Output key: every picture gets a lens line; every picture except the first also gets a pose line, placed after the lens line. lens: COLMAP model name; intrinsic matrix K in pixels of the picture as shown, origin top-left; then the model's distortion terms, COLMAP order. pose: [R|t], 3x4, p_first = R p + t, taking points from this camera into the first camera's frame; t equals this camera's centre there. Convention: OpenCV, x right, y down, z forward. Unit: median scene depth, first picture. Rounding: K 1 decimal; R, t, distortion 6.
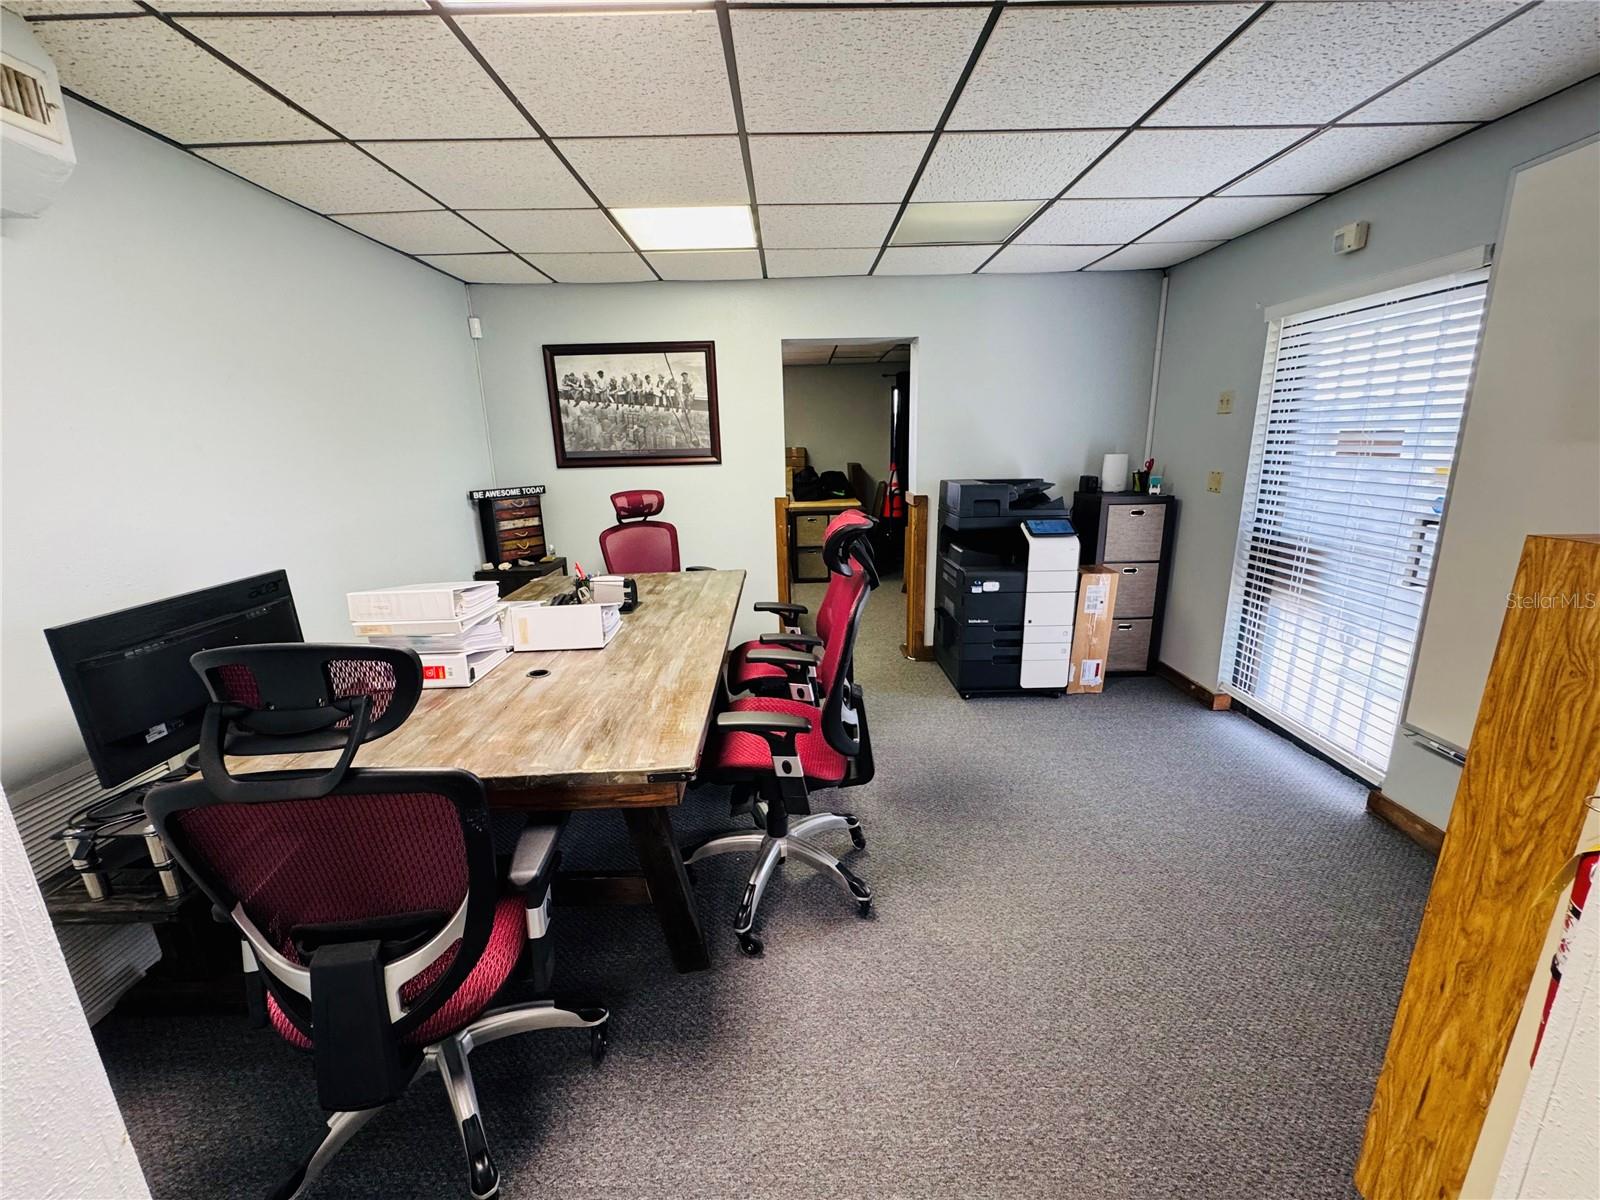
lens RADIAL K [[641.8, 0, 800.0], [0, 641.8, 600.0], [0, 0, 1]] dist [-0.003875, -0.000398]
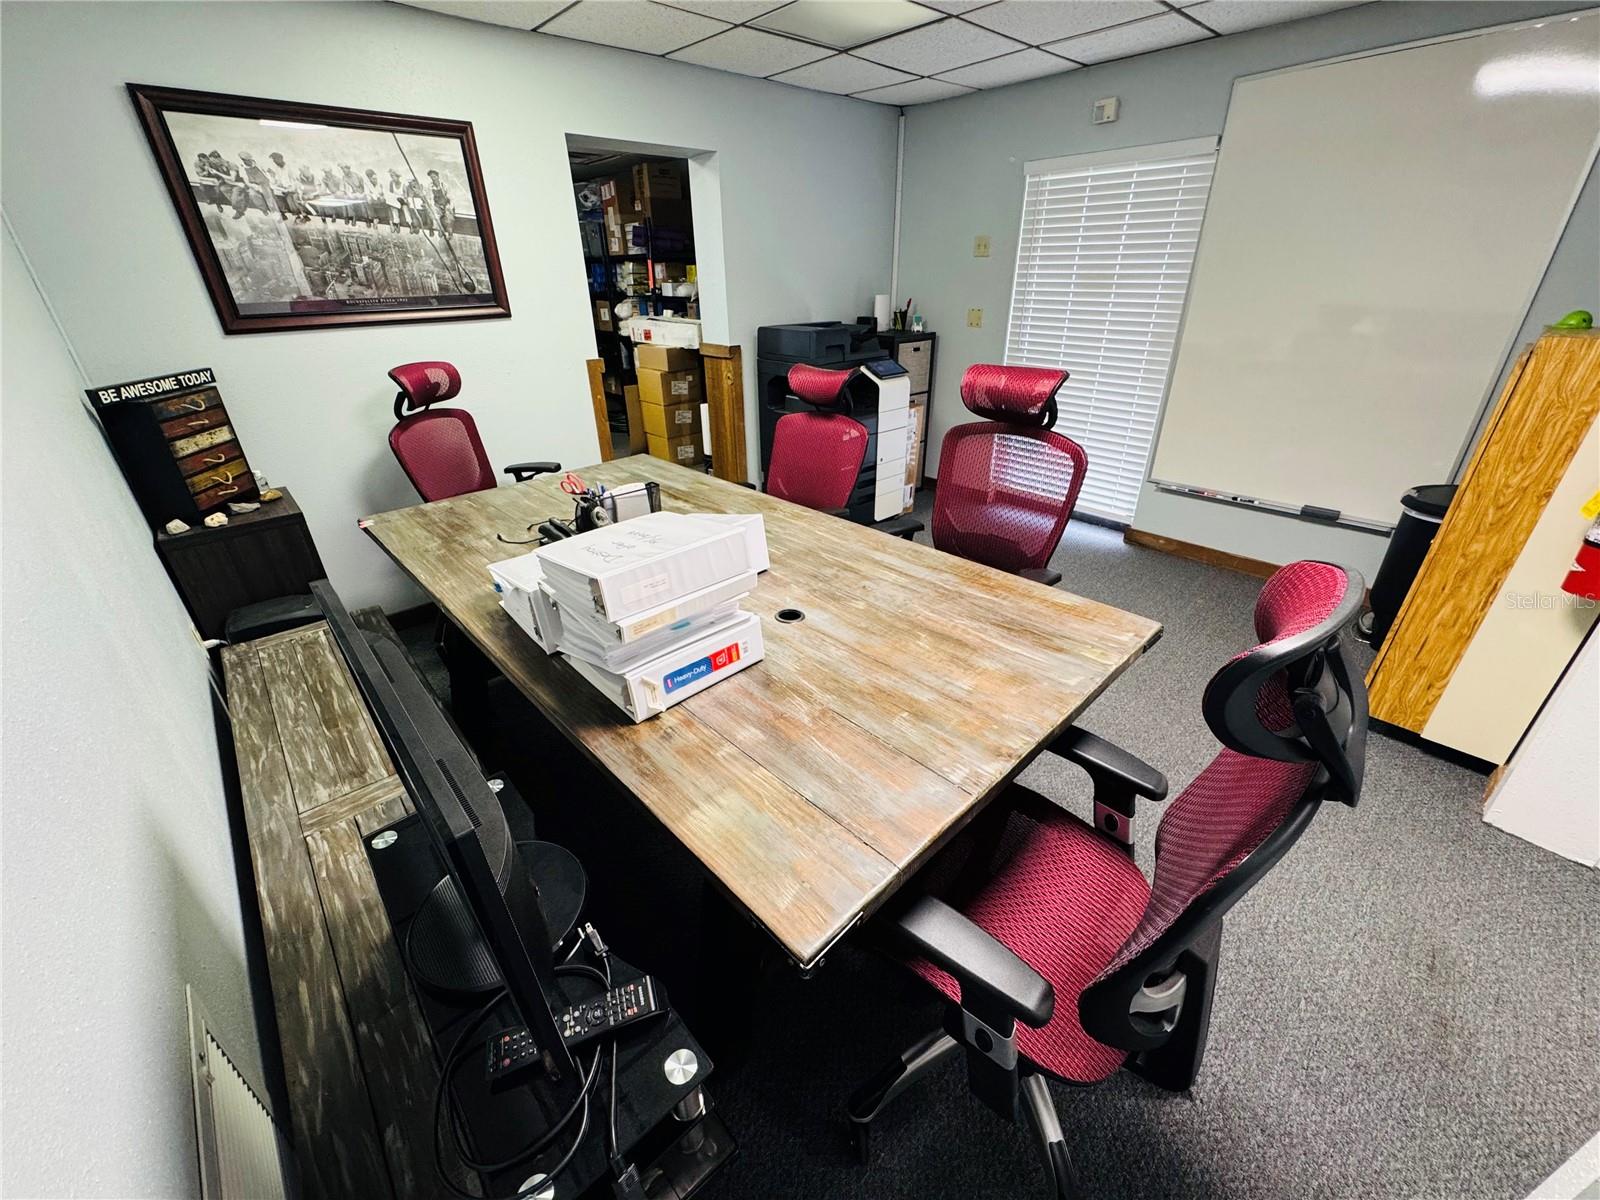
lens RADIAL K [[641.8, 0, 800.0], [0, 641.8, 600.0], [0, 0, 1]] dist [-0.003875, -0.000398]
pose [[0.742327, -0.299003, 0.599623, -0.427116], [0.162639, 0.948554, 0.271651, -0.053564], [-0.649999, -0.104132, 0.752767, 0.214738]]
